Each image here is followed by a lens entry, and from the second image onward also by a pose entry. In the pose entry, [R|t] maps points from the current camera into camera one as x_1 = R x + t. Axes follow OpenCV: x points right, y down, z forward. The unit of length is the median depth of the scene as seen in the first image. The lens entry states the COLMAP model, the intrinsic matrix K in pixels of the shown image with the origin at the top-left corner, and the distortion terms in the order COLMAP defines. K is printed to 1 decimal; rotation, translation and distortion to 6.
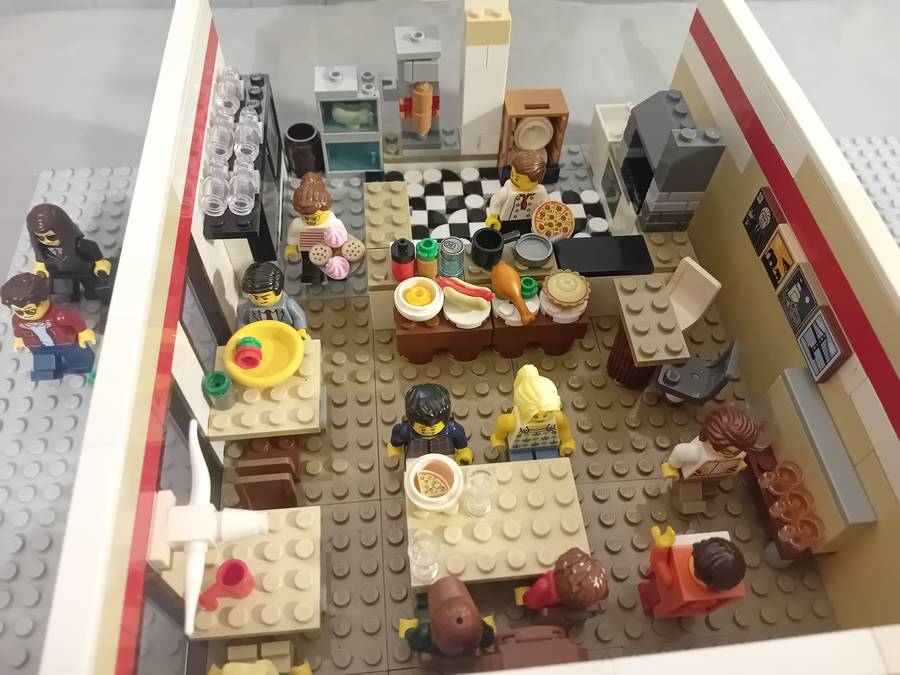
lens RADIAL K [[716.9, 0, 451.6], [0, 716.9, 340.6], [0, 0, 1]] dist [0.126563, -0.356374]
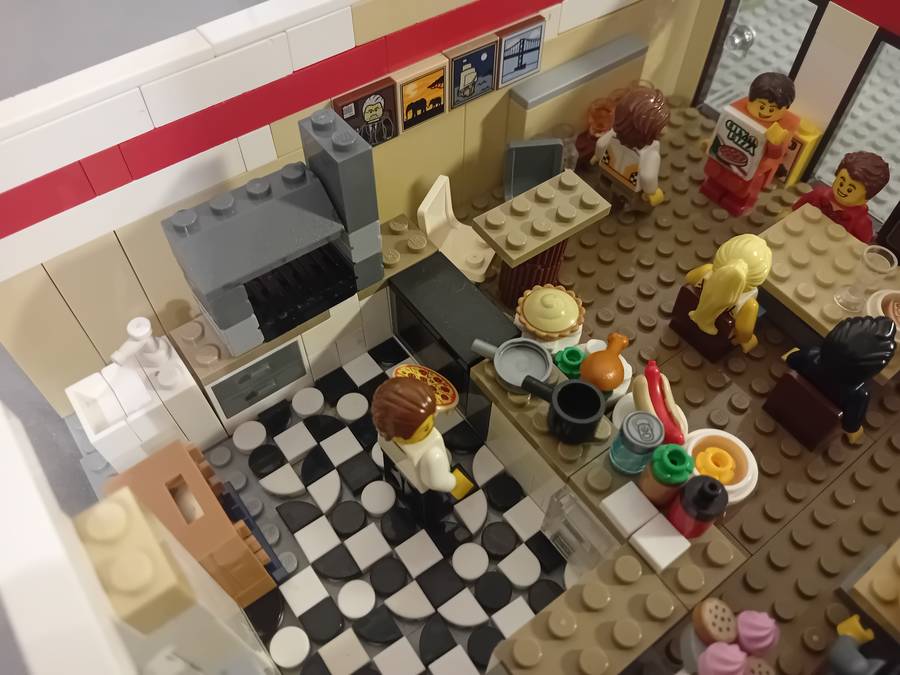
lens RADIAL K [[716.9, 0, 451.6], [0, 716.9, 340.6], [0, 0, 1]] dist [0.126563, -0.356374]
pose [[-0.513747, -0.721221, 0.464655, -0.135692], [0.674061, -0.004260, 0.738663, -0.650077], [-0.530760, 0.692692, 0.488336, 0.716845]]
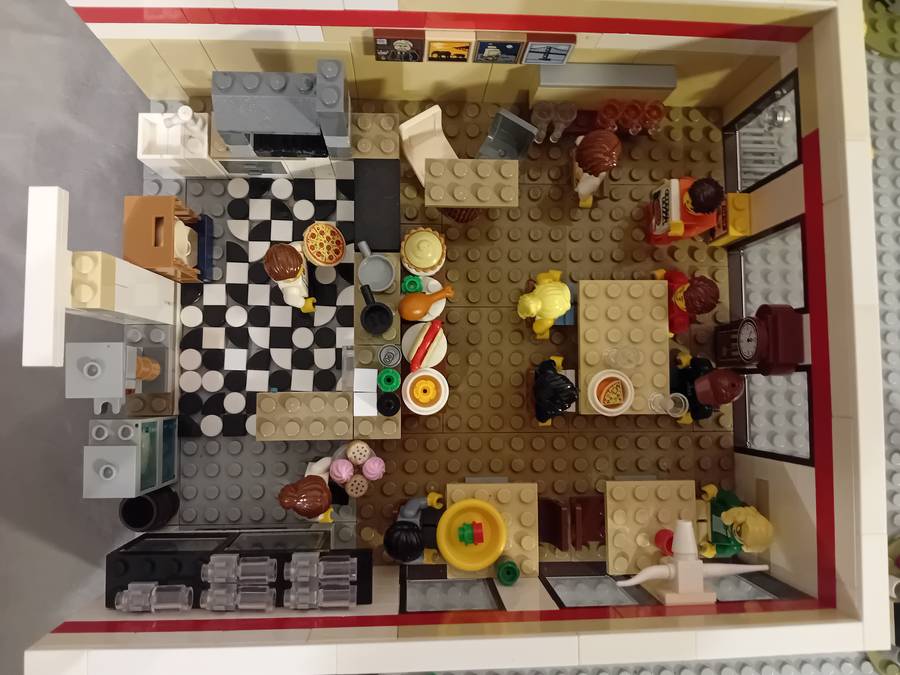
lens RADIAL K [[716.9, 0, 451.6], [0, 716.9, 340.6], [0, 0, 1]] dist [0.126563, -0.356374]
pose [[0.098640, -0.994492, 0.035428, -0.004816], [0.770627, 0.098863, 0.629572, -0.680201], [-0.629607, -0.034799, 0.776134, 0.153974]]
